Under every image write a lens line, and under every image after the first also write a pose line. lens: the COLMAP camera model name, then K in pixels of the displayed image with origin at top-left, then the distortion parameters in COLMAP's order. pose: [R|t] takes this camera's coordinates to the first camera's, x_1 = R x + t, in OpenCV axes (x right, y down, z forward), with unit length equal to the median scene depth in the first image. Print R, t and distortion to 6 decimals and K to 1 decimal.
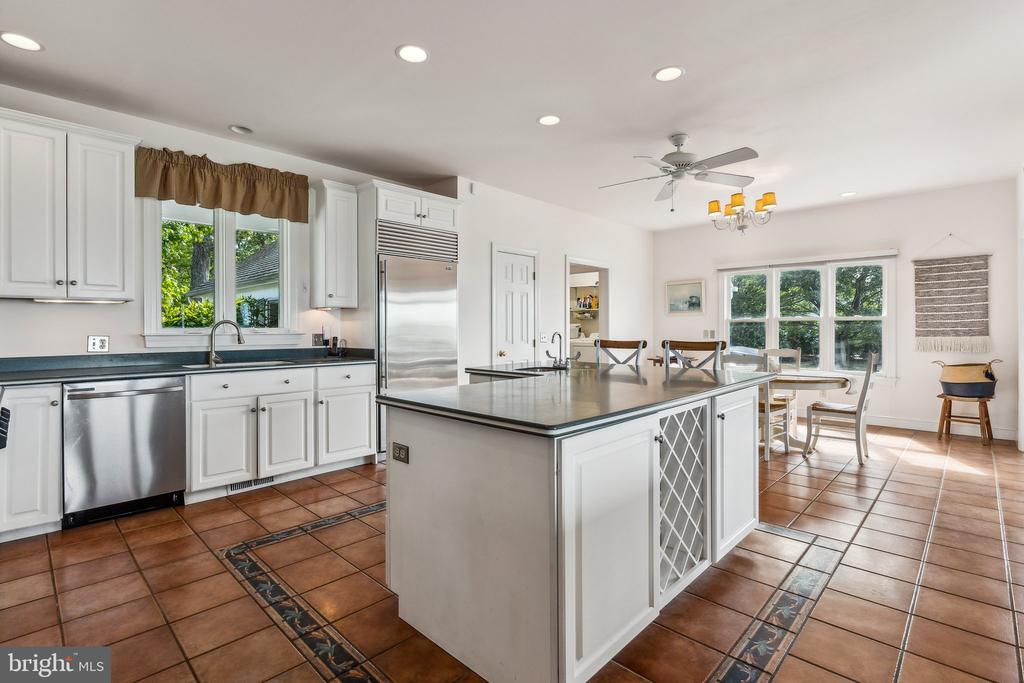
lens RADIAL K [[481.5, 0, 505.9], [0, 481.5, 331.2], [0, 0, 1]] dist [-0.010919, -0.000464]
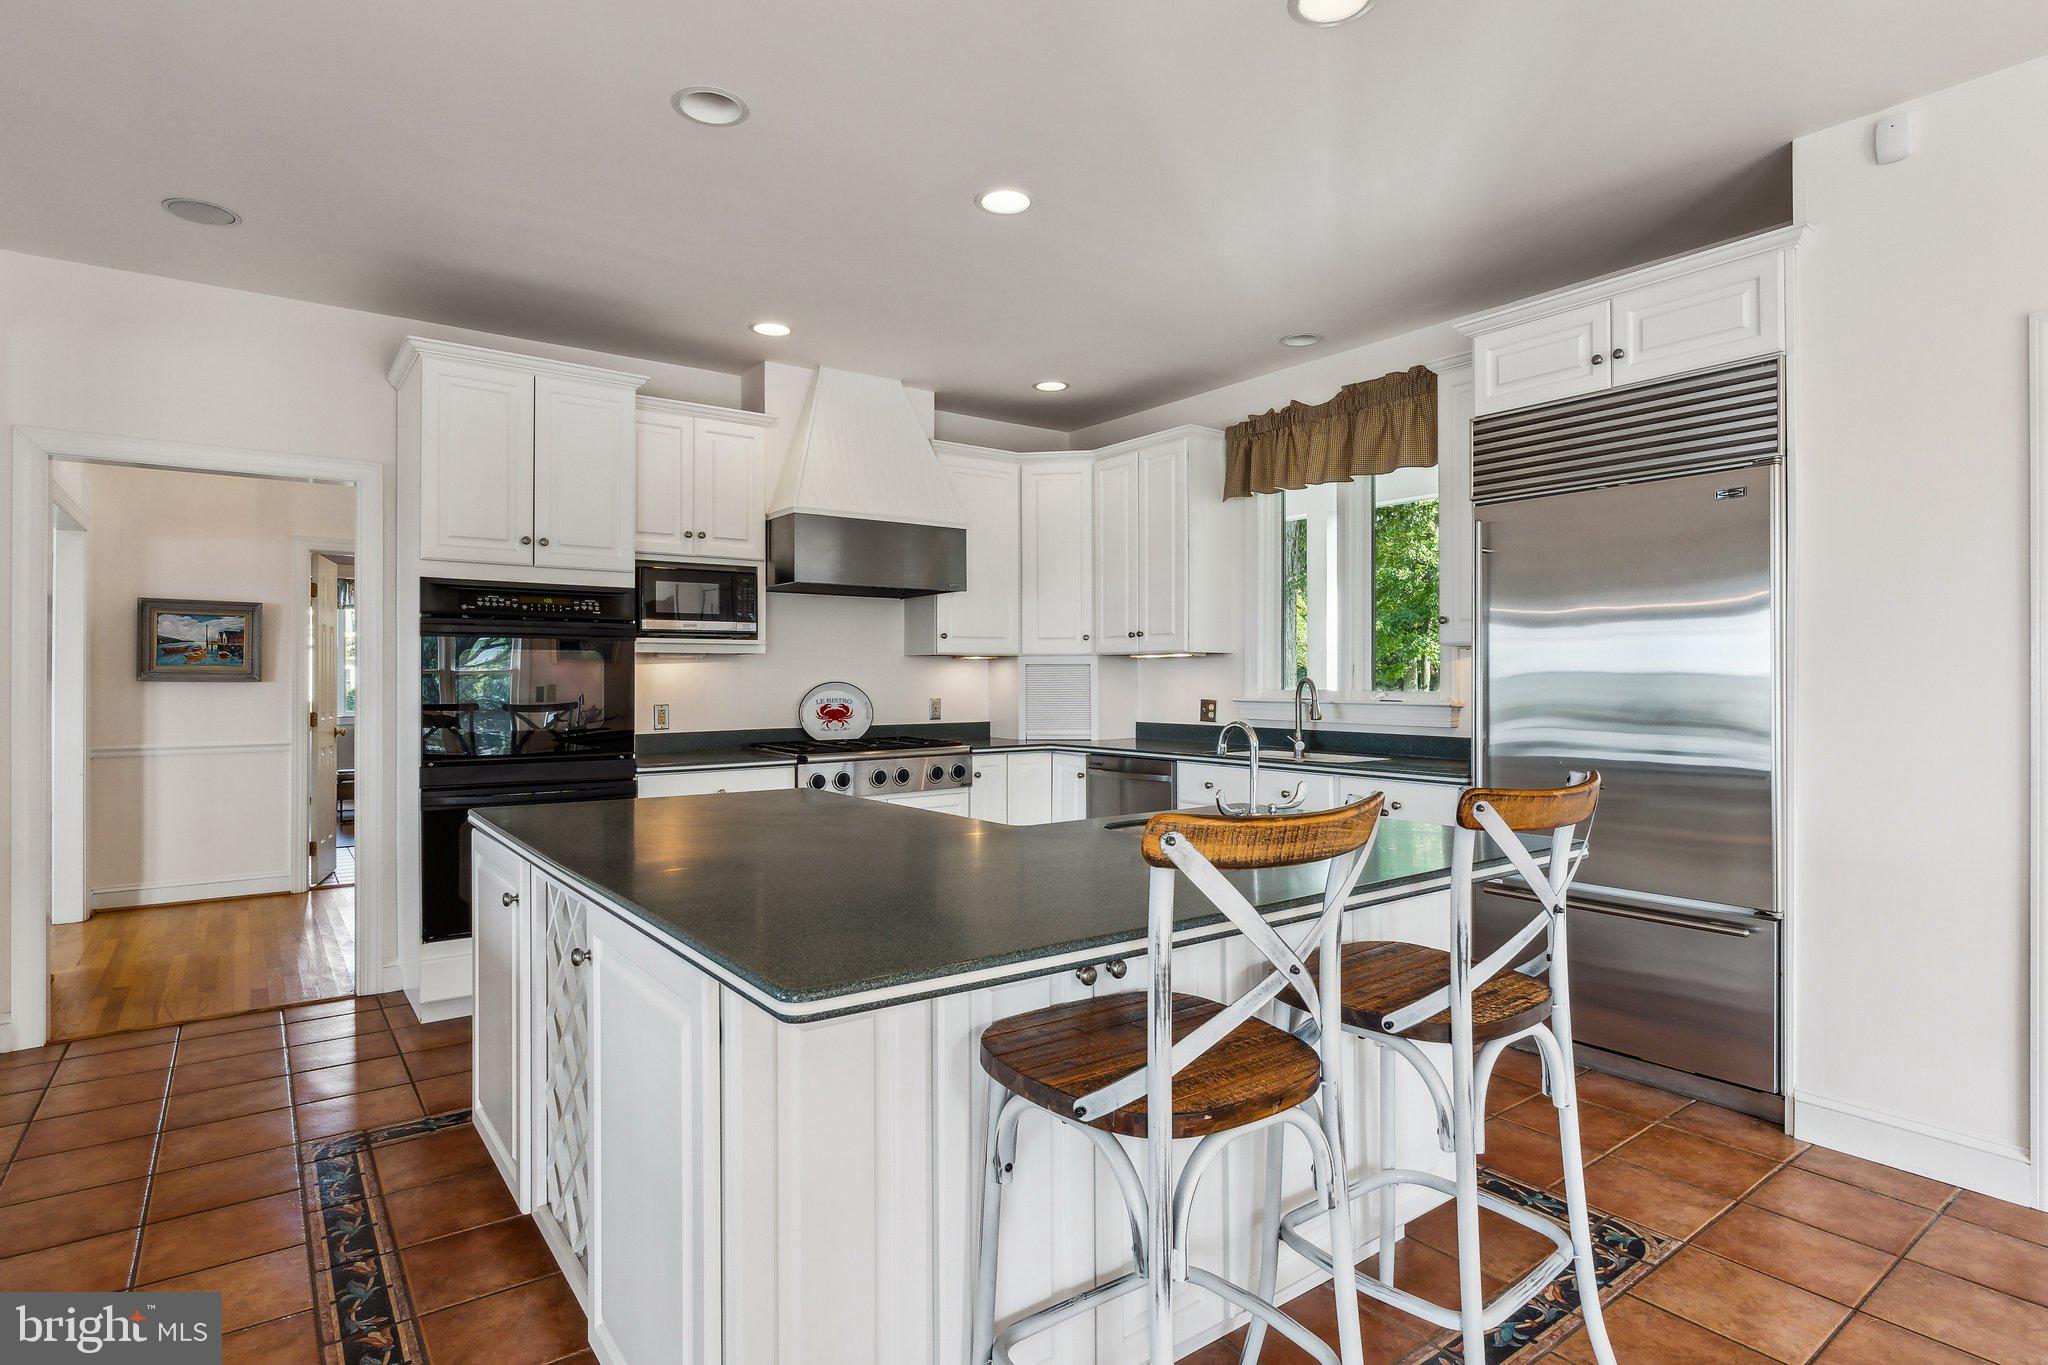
lens RADIAL K [[1051.6, 0, 1027.3], [0, 1051.6, 676.4], [0, 0, 1]] dist [-0.003317, -0.000927]
pose [[-0.146124, 0.001661, -0.989265, 0.702883], [-0.000825, 0.999998, 0.001800, -0.025515], [0.989266, 0.001079, -0.146123, 0.839268]]
